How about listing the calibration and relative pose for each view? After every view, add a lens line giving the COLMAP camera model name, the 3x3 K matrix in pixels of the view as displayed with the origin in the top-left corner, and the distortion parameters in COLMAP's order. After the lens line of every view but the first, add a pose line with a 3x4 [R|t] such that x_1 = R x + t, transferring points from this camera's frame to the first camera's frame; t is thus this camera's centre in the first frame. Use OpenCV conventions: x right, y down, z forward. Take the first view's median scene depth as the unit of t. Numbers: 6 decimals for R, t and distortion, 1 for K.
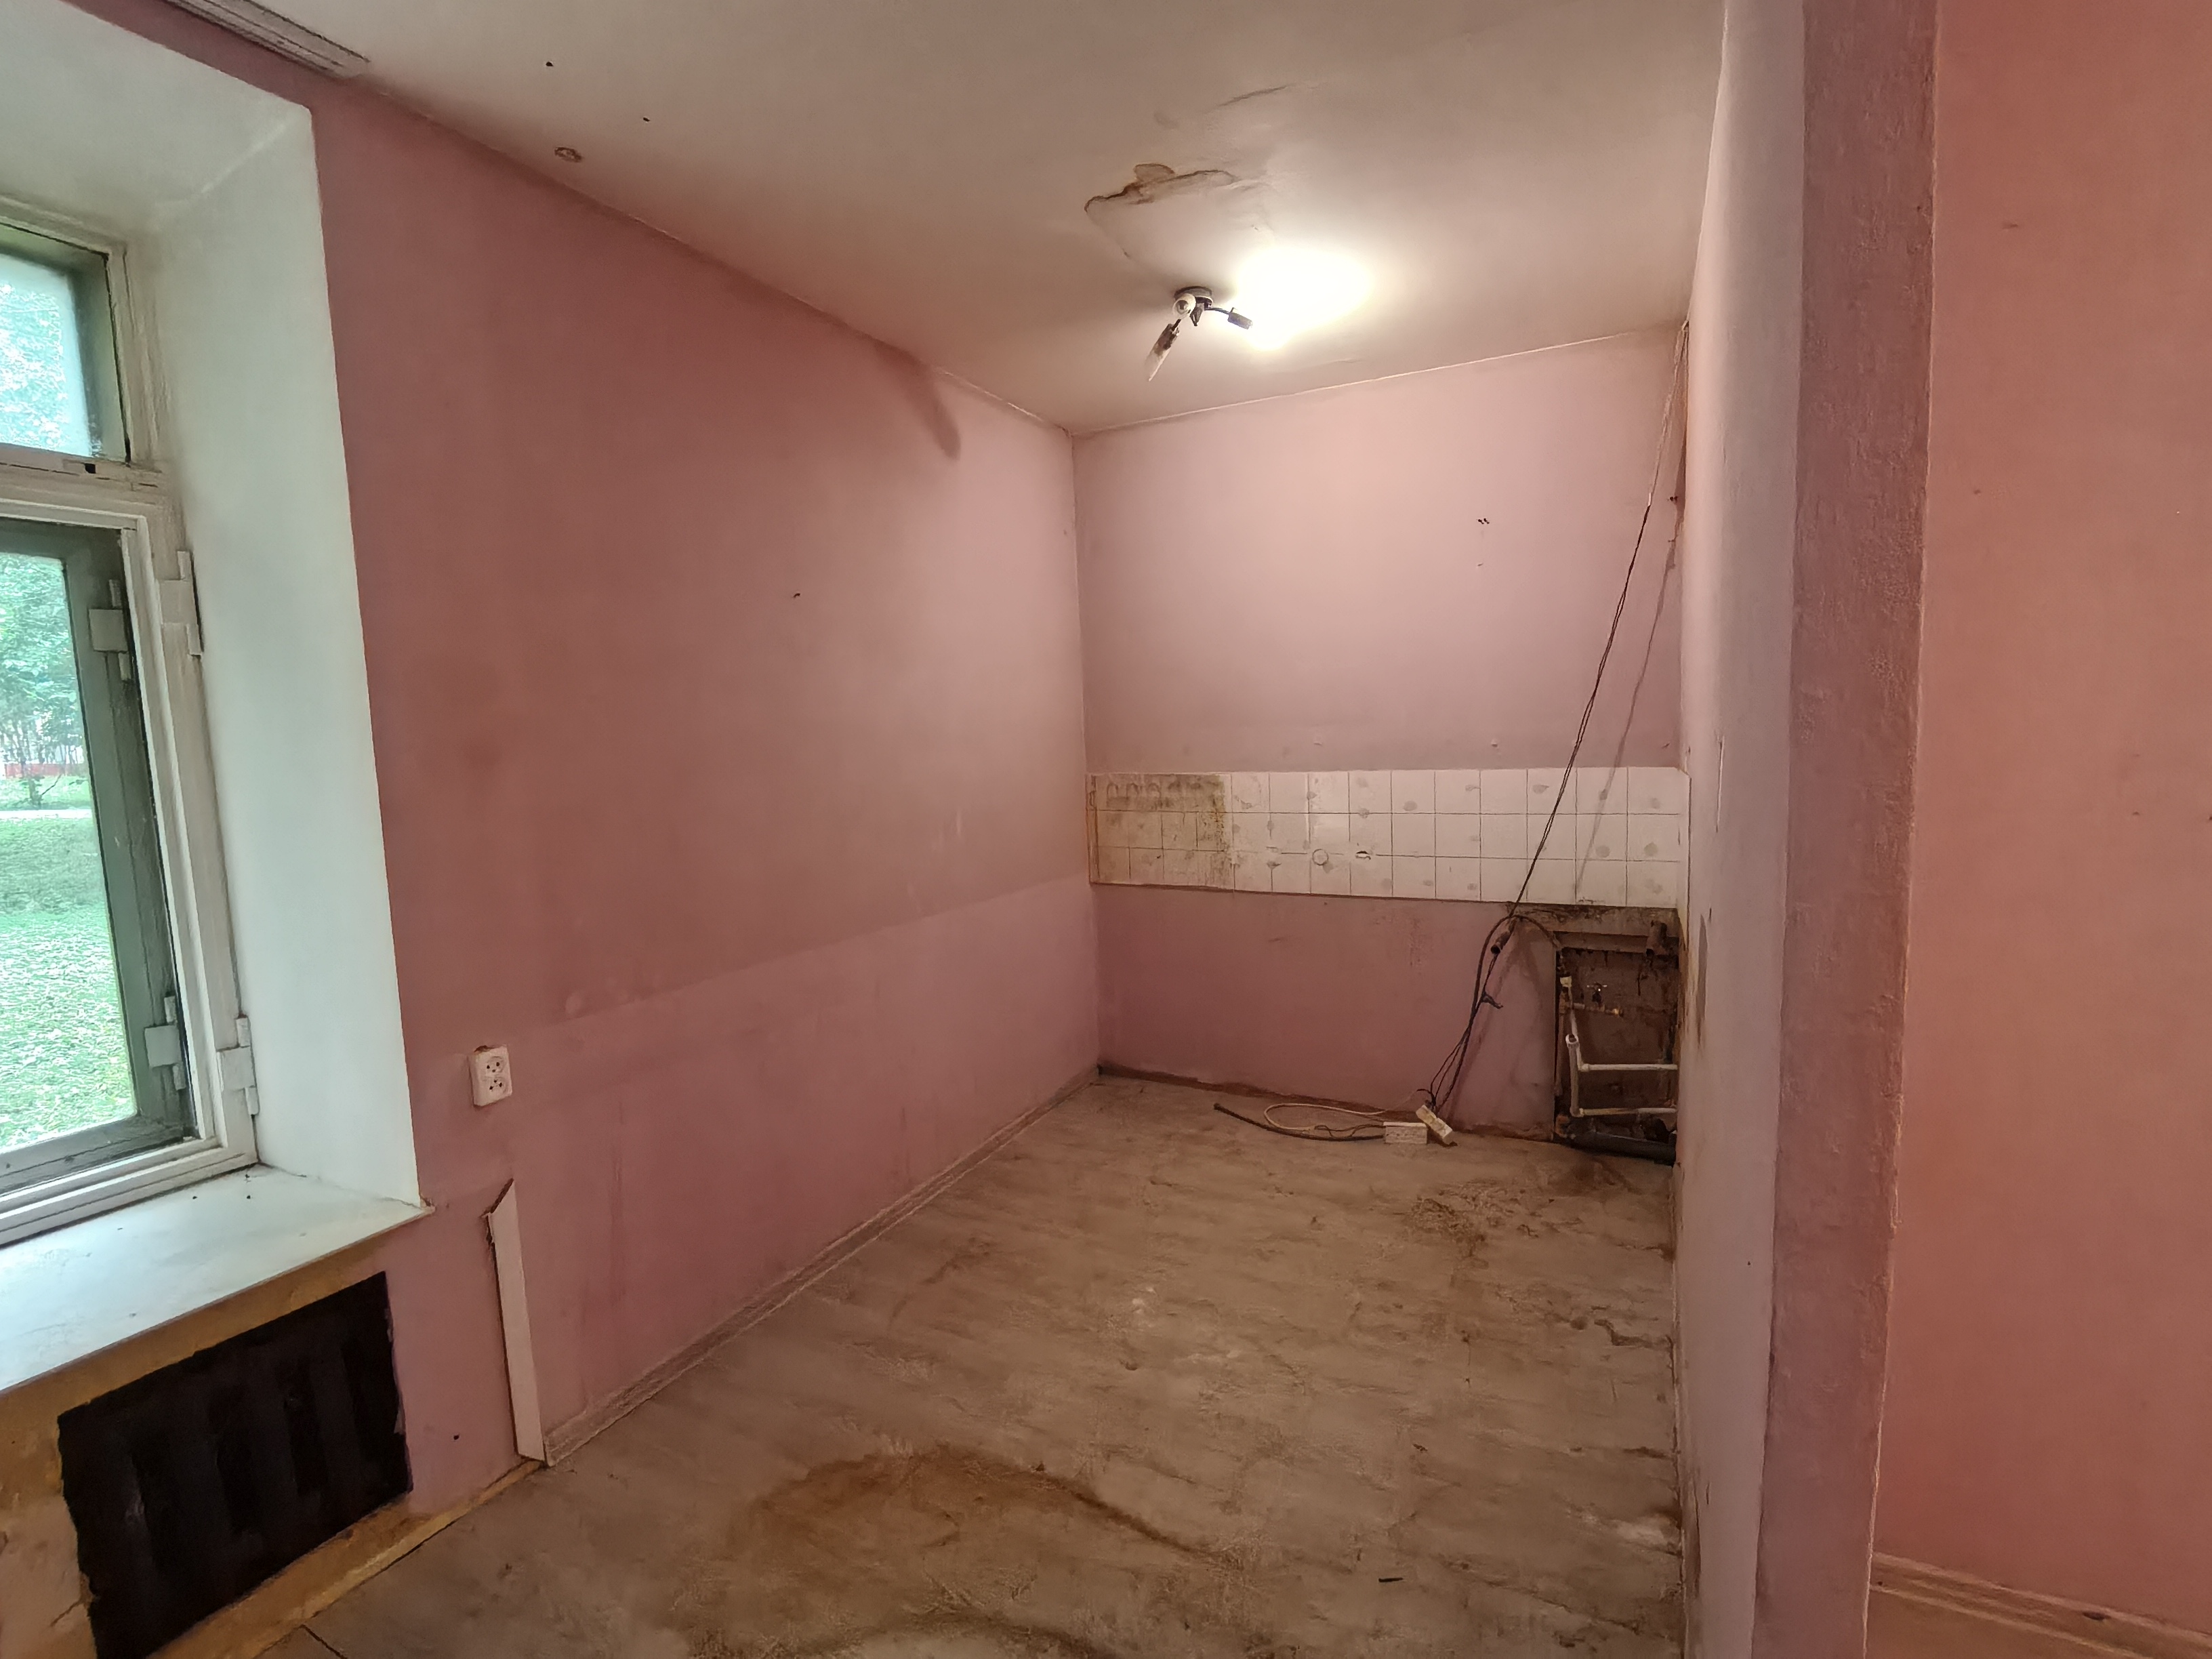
lens RADIAL K [[1024.9, 0, 1112.6], [0, 1024.9, 835.6], [0, 0, 1]] dist [-0.004154, -0.002392]
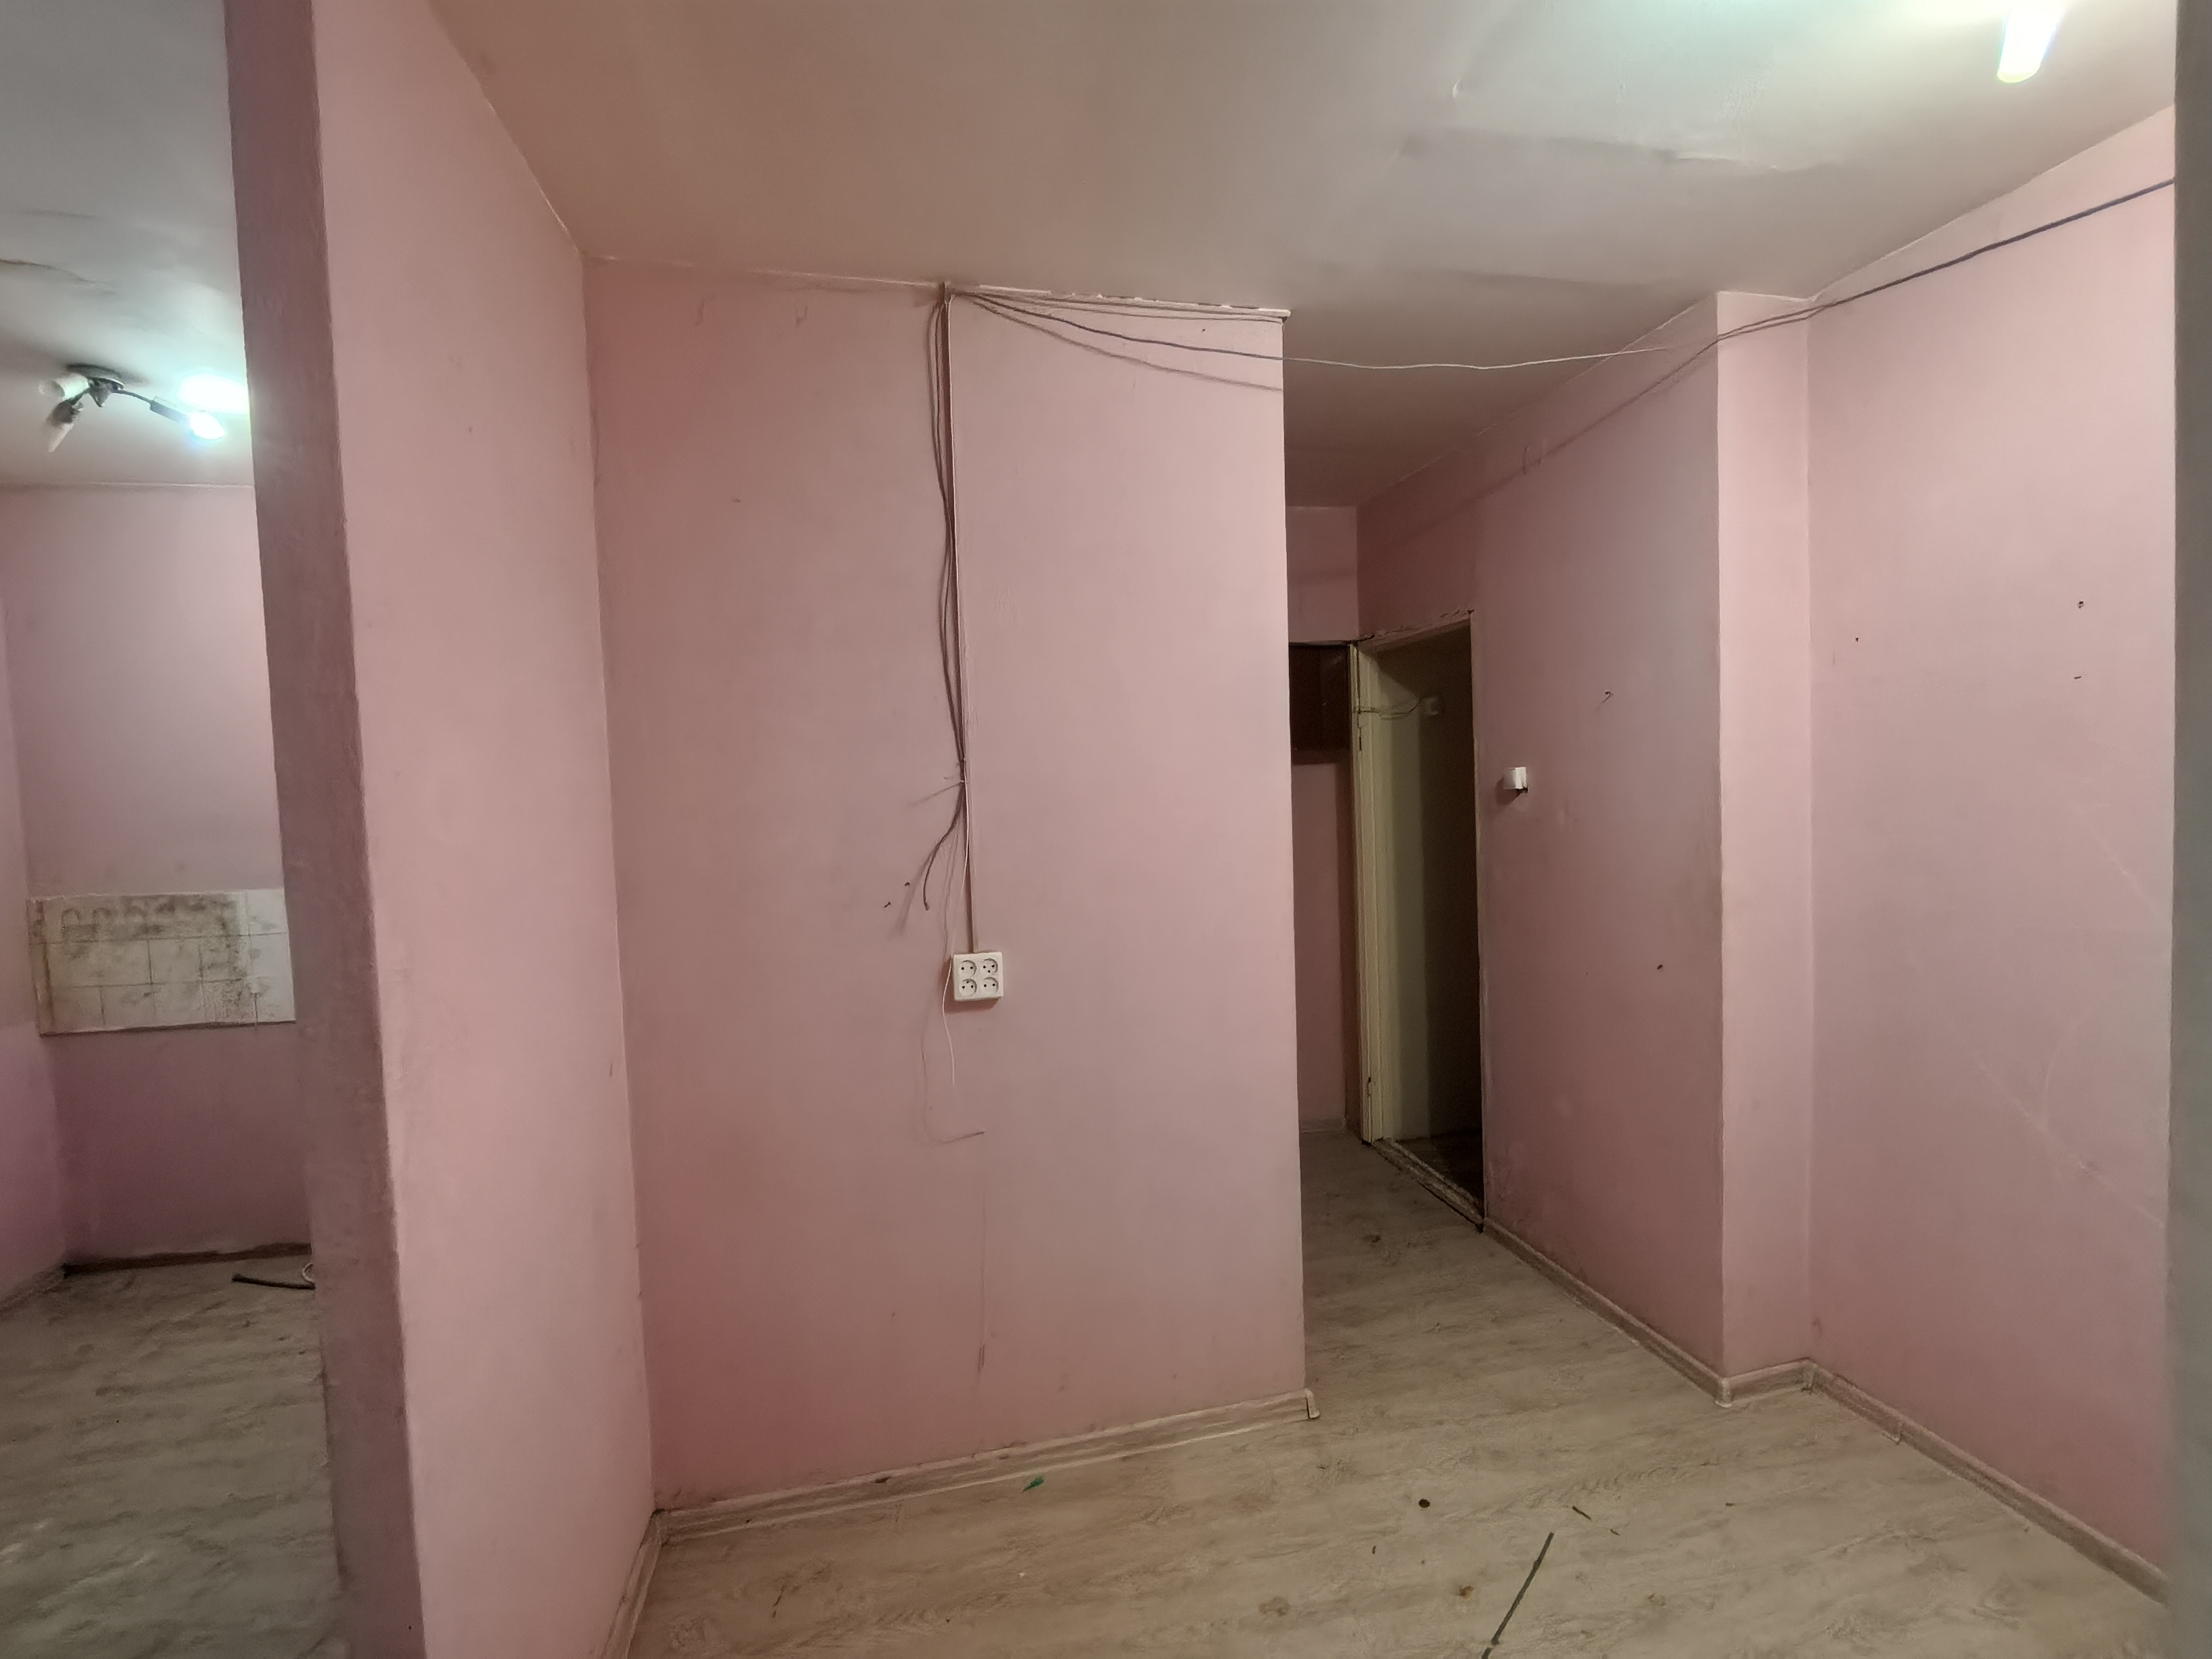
lens RADIAL K [[1031.5, 0, 1102.9], [0, 1031.5, 845.3], [0, 0, 1]] dist [-0.003676, -0.000521]
pose [[0.786758, -0.017875, 0.617003, 0.147274], [0.067884, 0.996023, -0.057705, 0.001439], [-0.613518, 0.087284, 0.784842, -0.156863]]
